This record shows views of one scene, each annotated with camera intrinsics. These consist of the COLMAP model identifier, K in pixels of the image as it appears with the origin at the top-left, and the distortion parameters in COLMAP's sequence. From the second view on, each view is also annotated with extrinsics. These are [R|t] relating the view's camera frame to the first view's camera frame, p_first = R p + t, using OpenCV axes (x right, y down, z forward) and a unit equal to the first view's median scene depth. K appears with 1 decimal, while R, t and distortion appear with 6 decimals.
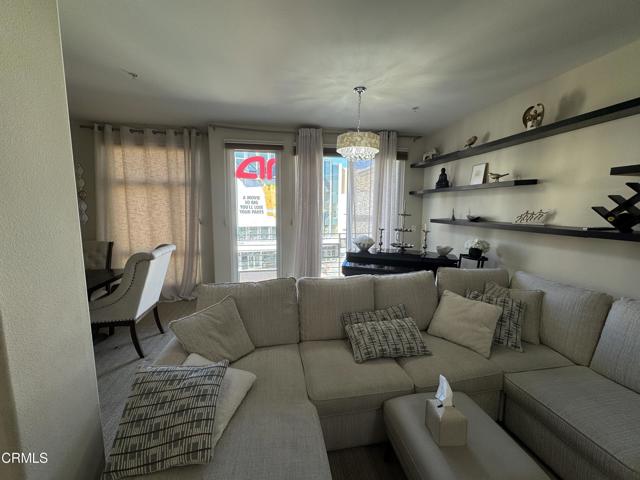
lens RADIAL K [[260.0, 0, 320.0], [0, 260.0, 240.0], [0, 0, 1]] dist [0.000584, 0.000151]
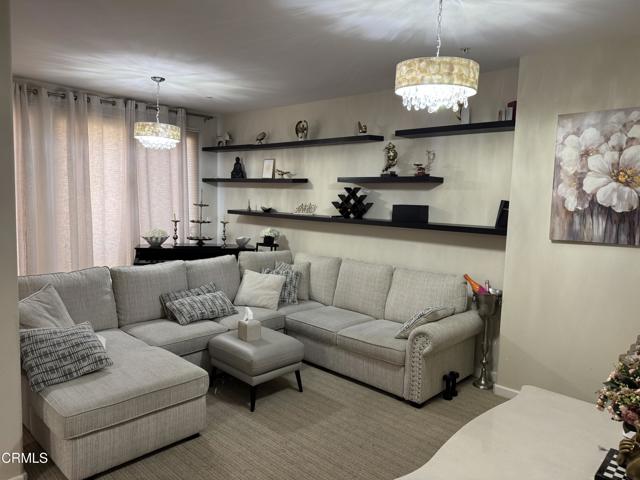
lens RADIAL K [[444.8, 0, 320.0], [0, 444.8, 240.0], [0, 0, 1]] dist [0.038978, -0.003372]
pose [[0.808394, -0.033783, 0.587672, -0.427572], [0.042918, 0.999077, -0.001604, 0.076849], [-0.587075, 0.026518, 0.809098, -0.836347]]
